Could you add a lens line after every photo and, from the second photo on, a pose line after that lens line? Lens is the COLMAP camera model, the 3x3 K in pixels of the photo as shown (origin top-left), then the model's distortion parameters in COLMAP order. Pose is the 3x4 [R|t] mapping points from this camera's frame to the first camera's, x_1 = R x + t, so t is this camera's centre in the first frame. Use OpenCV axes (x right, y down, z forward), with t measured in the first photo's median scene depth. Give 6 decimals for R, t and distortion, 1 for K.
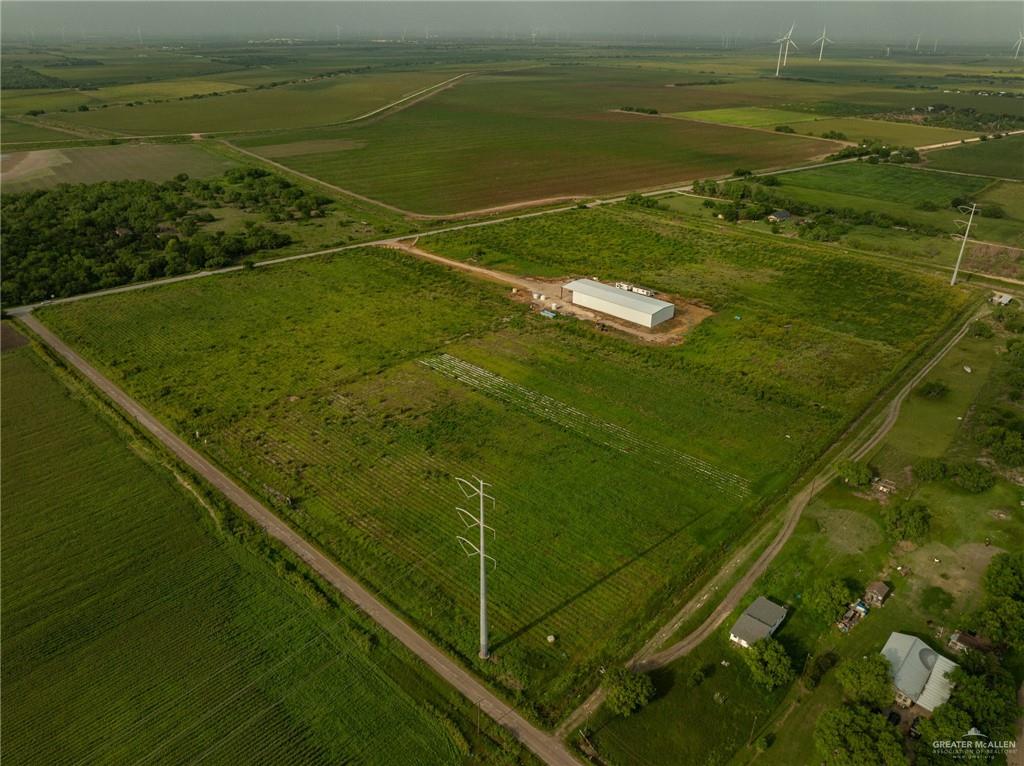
lens RADIAL K [[722.5, 0, 514.5], [0, 722.5, 384.8], [0, 0, 1]] dist [-0.033718, -0.005443]
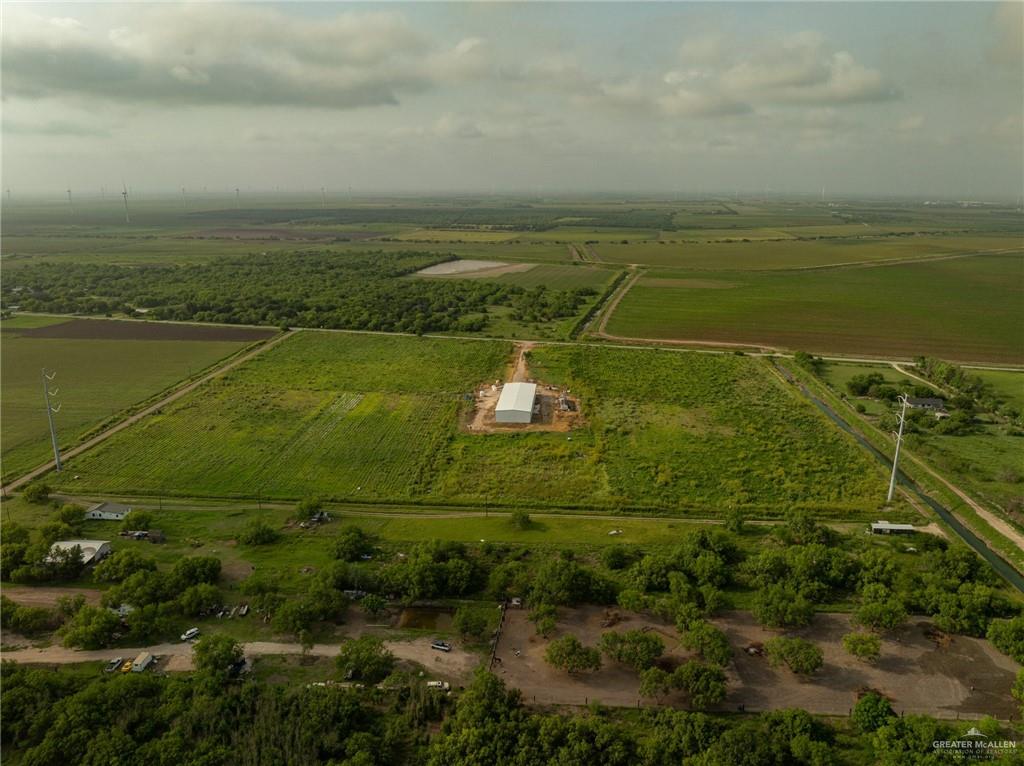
lens RADIAL K [[722.5, 0, 514.5], [0, 722.5, 384.8], [0, 0, 1]] dist [-0.033718, -0.005443]
pose [[0.631571, 0.206377, -0.747346, 0.928185], [-0.350784, 0.935683, -0.038056, -0.089780], [0.691425, 0.286192, 0.663344, 0.214398]]
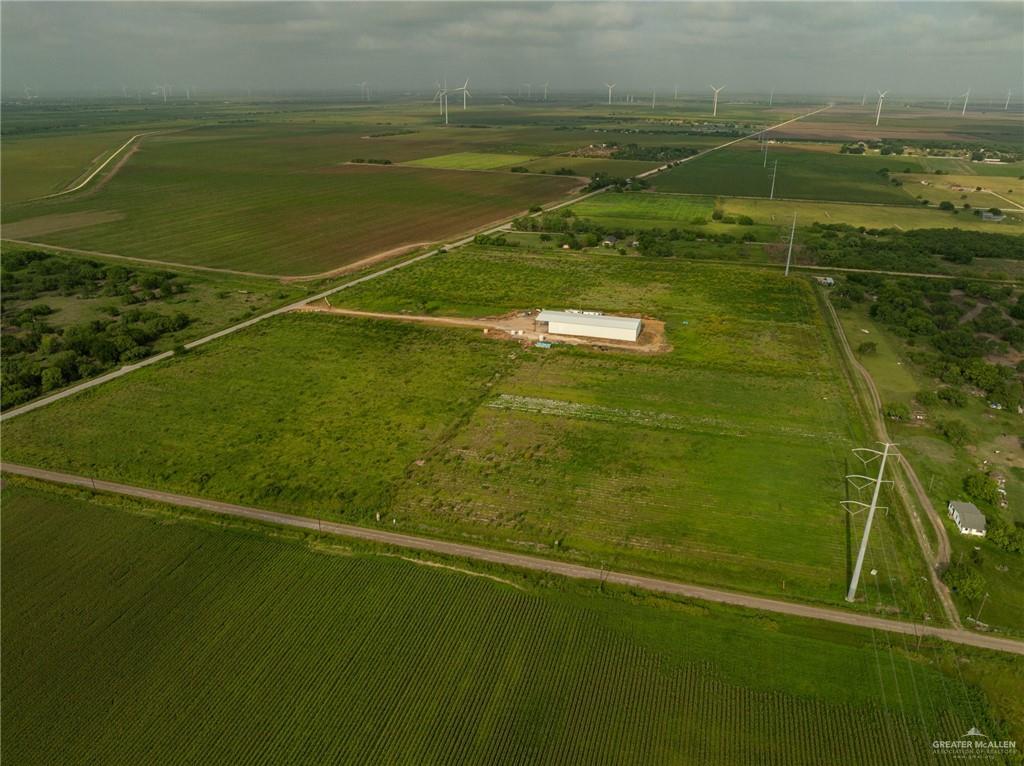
lens RADIAL K [[722.5, 0, 514.5], [0, 722.5, 384.8], [0, 0, 1]] dist [-0.033718, -0.005443]
pose [[0.887326, -0.180288, 0.424440, -0.417682], [0.206969, 0.978197, -0.017179, -0.028451], [-0.412089, 0.103089, 0.905293, 0.051829]]
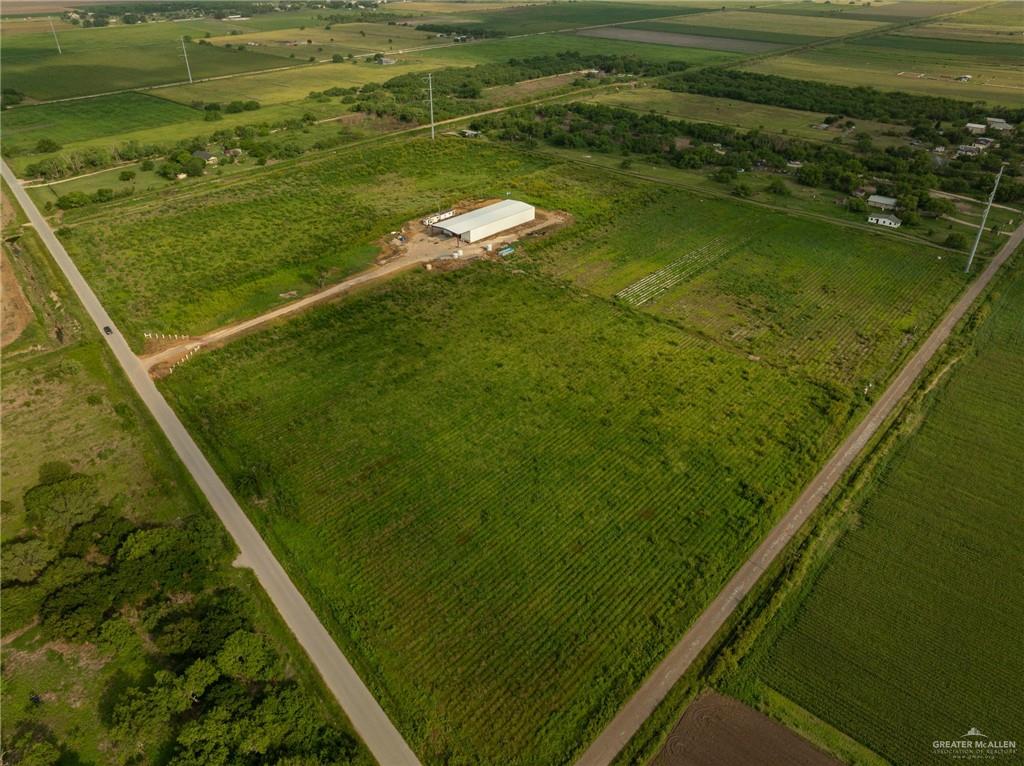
lens RADIAL K [[727.8, 0, 515.8], [0, 727.8, 381.5], [0, 0, 1]] dist [-0.058035, 0.035673]
pose [[-0.031181, -0.528682, 0.848247, -0.797464], [0.448645, 0.750960, 0.484538, -0.396734], [-0.893166, 0.395671, 0.213775, 0.779921]]
